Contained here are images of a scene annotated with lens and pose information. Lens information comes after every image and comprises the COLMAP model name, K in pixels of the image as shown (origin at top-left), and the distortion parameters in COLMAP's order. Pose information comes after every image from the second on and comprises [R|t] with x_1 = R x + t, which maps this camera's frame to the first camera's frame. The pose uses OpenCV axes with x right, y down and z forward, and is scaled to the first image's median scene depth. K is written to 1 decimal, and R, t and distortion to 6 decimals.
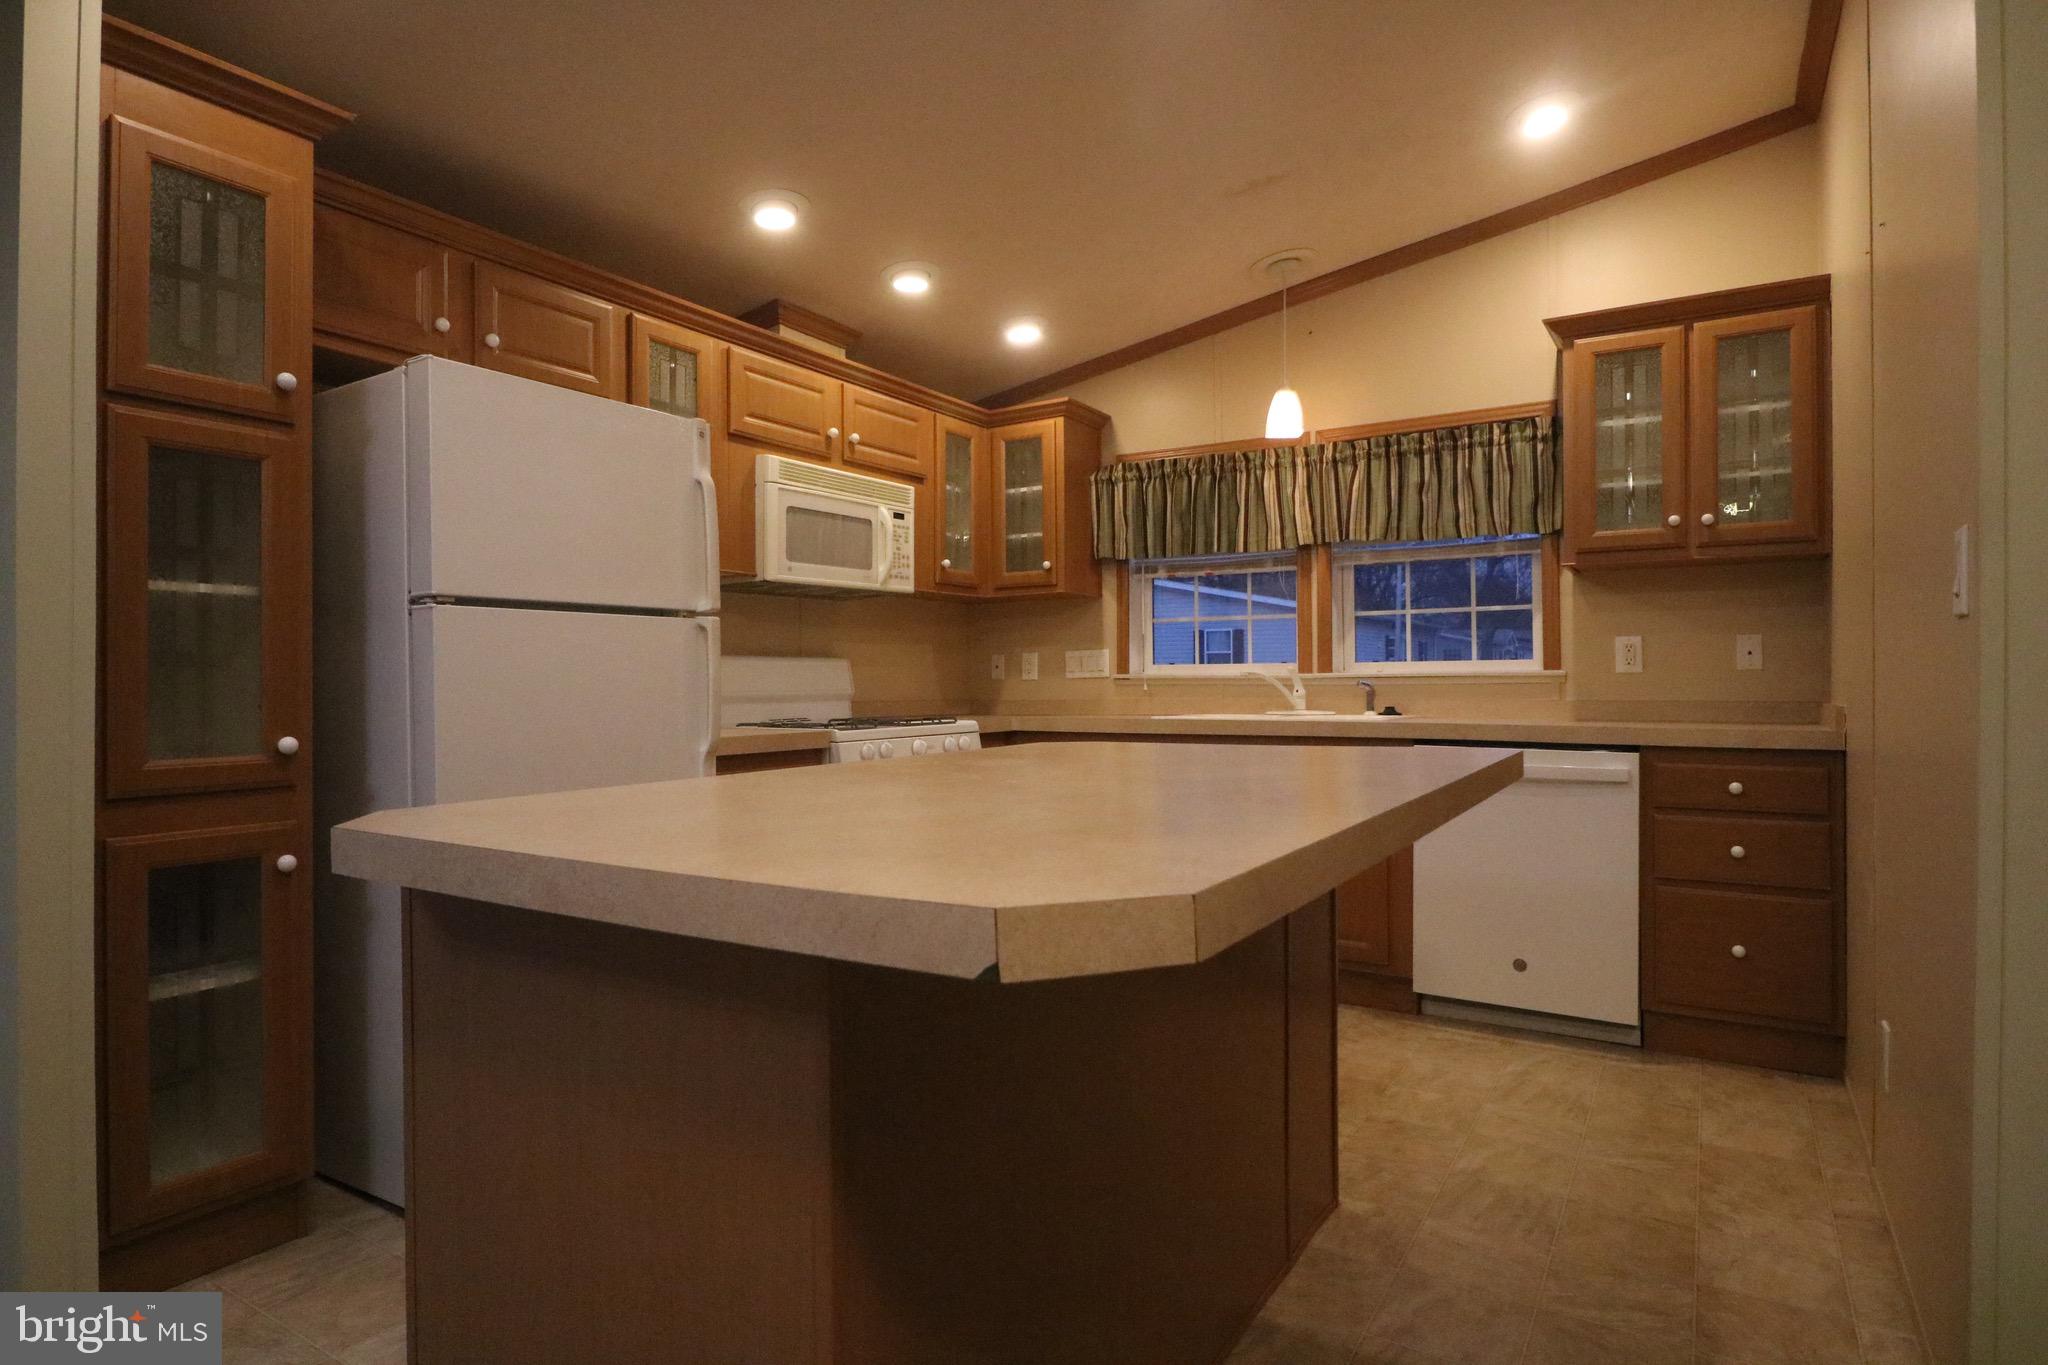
lens RADIAL K [[1117.0, 0, 1017.5], [0, 1117.0, 673.4], [0, 0, 1]] dist [0.001958, -0.007385]
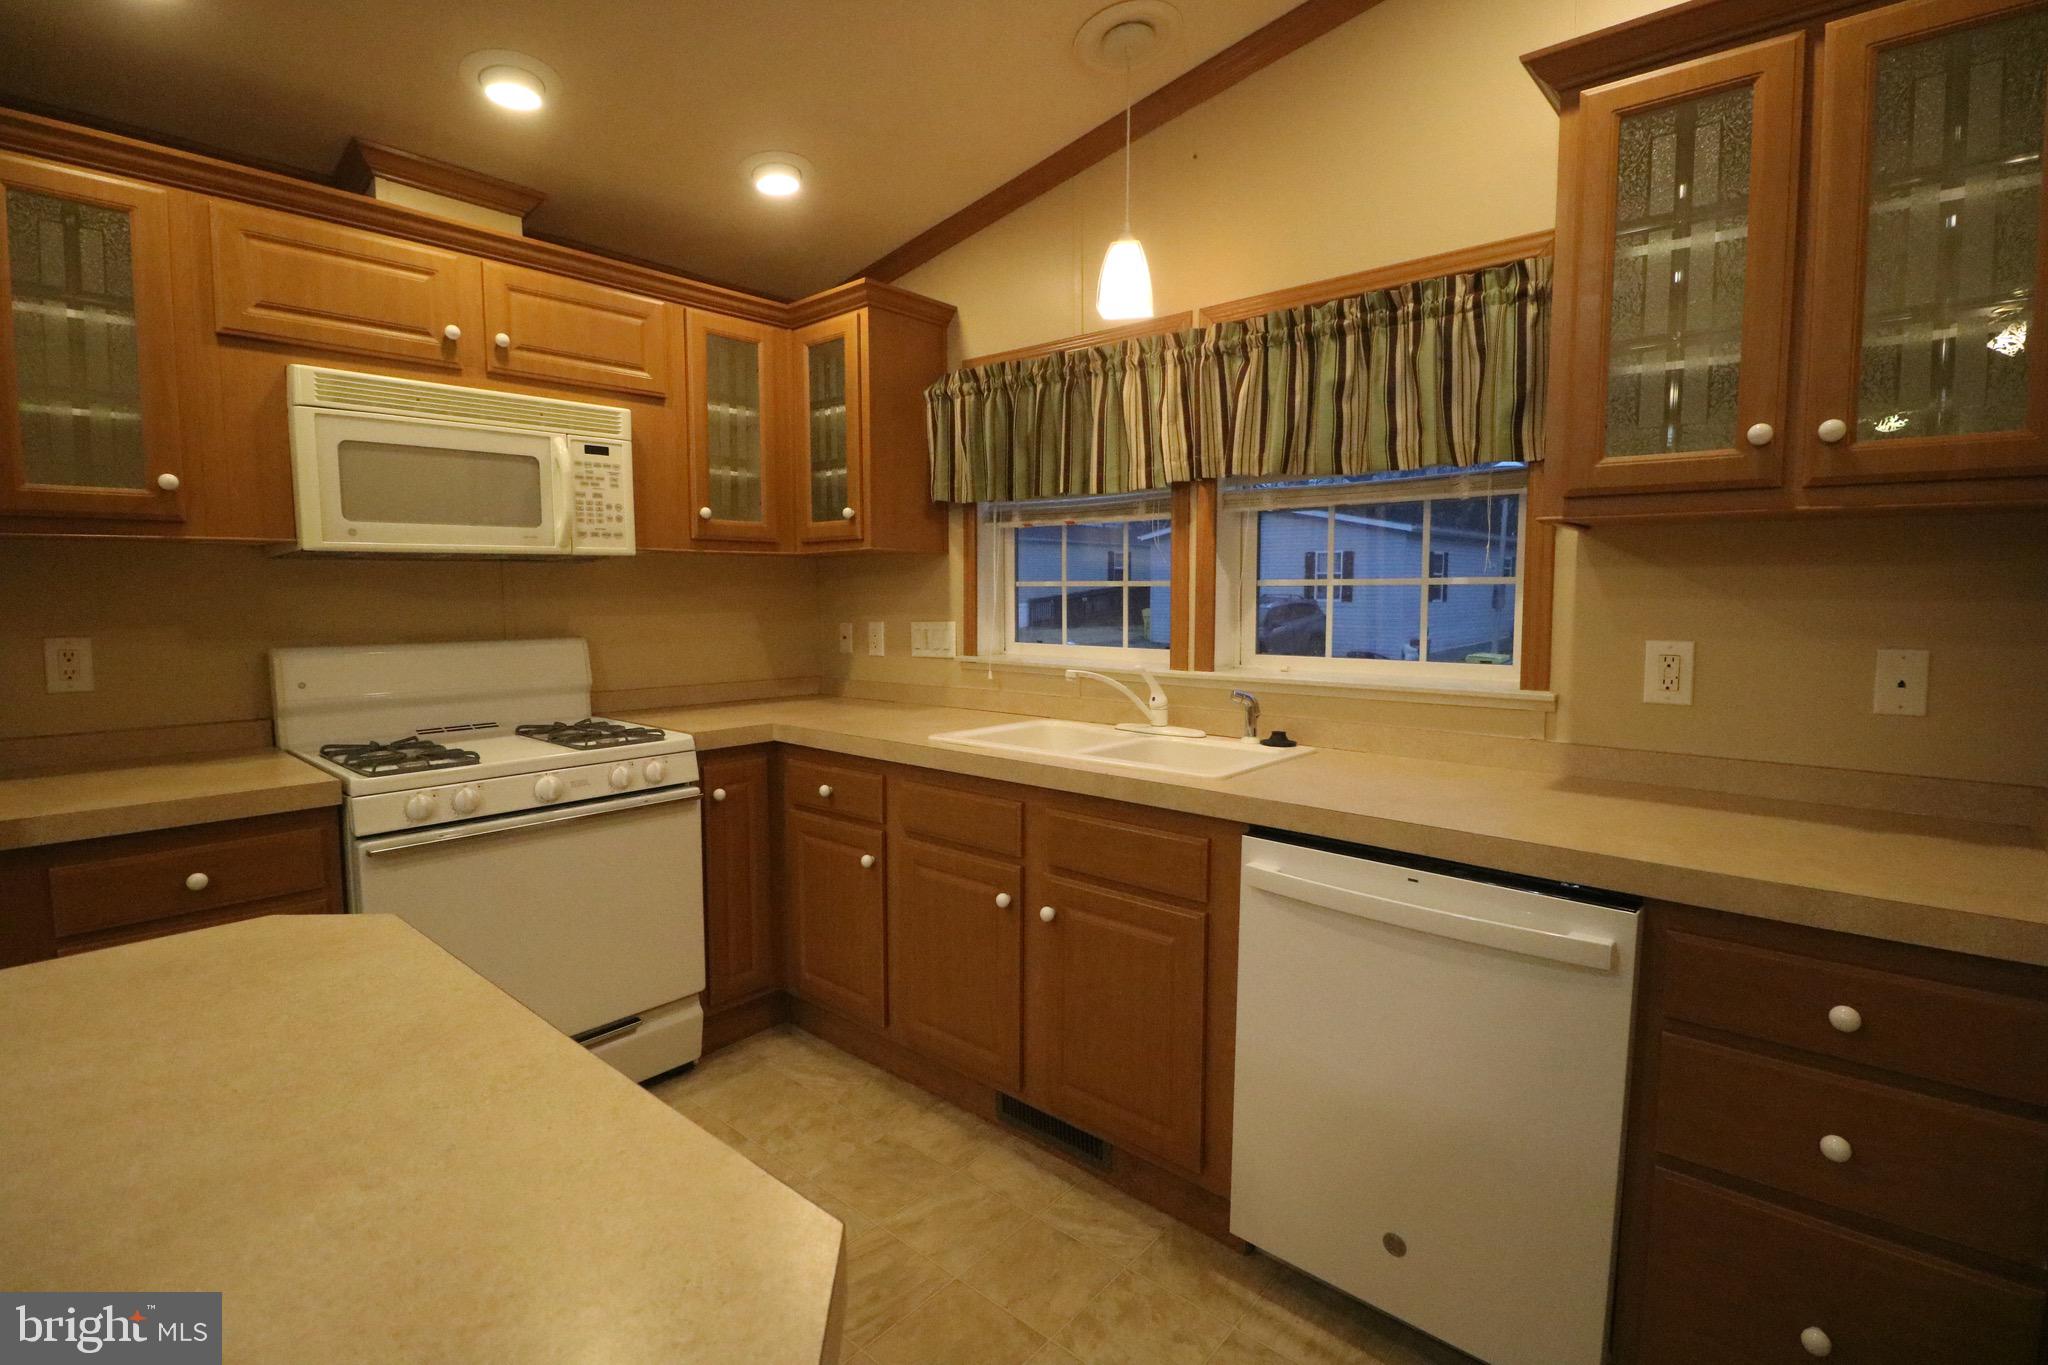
lens RADIAL K [[955.6, 0, 1020.9], [0, 955.6, 673.3], [0, 0, 1]] dist [-0.001937, -0.012558]
pose [[0.987177, 0.018776, -0.158522, 0.285152], [-0.004010, 0.995662, 0.092961, -0.058861], [0.159579, -0.091133, 0.982970, 0.447612]]
